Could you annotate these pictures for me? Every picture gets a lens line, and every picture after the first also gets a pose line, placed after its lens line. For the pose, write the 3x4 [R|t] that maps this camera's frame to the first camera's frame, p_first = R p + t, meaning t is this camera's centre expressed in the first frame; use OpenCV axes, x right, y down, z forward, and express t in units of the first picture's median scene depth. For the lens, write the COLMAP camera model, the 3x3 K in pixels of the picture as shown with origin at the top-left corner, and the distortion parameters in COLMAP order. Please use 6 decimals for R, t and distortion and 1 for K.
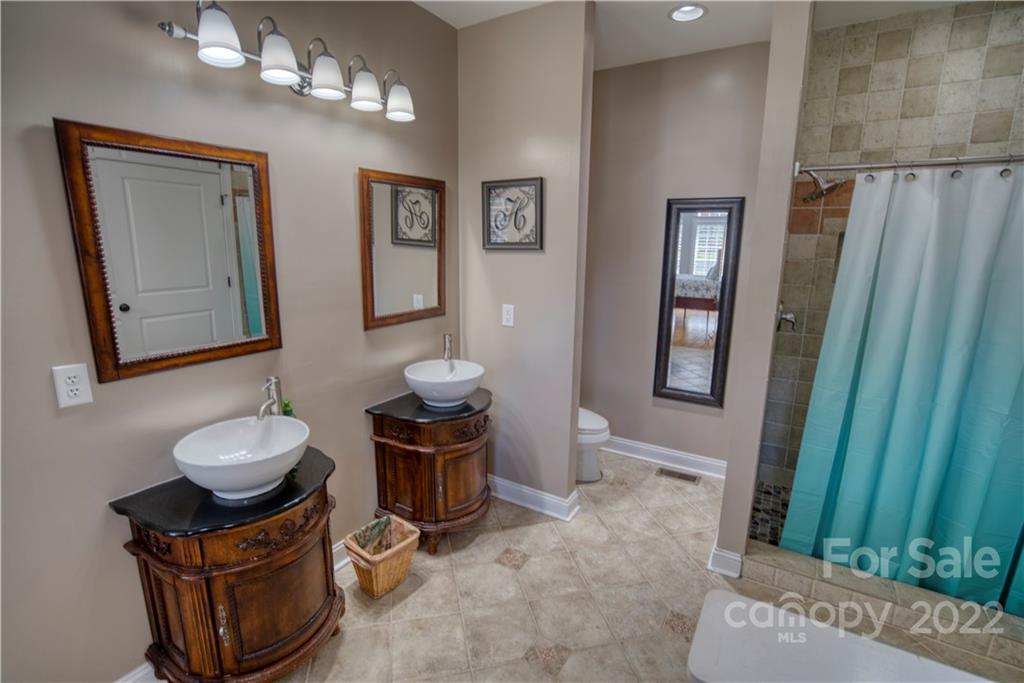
lens RADIAL K [[480.1, 0, 509.6], [0, 480.1, 346.7], [0, 0, 1]] dist [-0.001381, 0.000104]
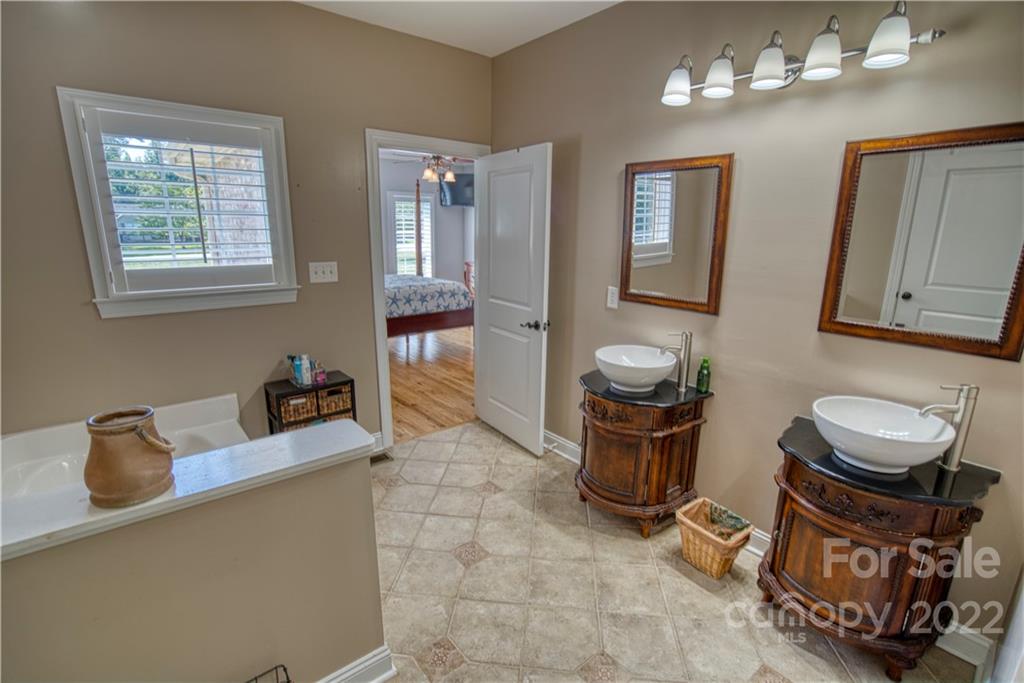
lens RADIAL K [[470.8, 0, 510.0], [0, 470.8, 343.5], [0, 0, 1]] dist [-0.053361, 0.019104]
pose [[-0.307580, 0.221287, -0.925433, 0.776512], [-0.217749, 0.930403, 0.294848, -0.163352], [0.926272, 0.292202, -0.237989, 0.819548]]
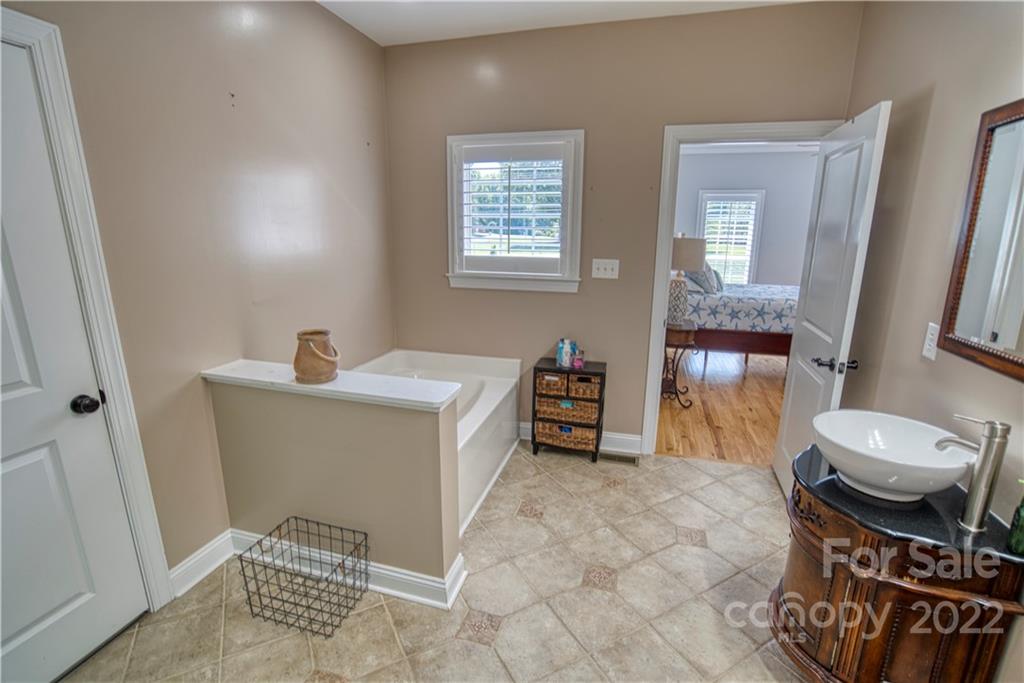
lens RADIAL K [[470.8, 0, 510.0], [0, 470.8, 343.5], [0, 0, 1]] dist [-0.053361, 0.019104]
pose [[-0.957107, 0.059501, -0.283558, 0.315807], [-0.072267, 0.898727, 0.432513, -0.244881], [0.280576, 0.434453, -0.855878, 1.229725]]
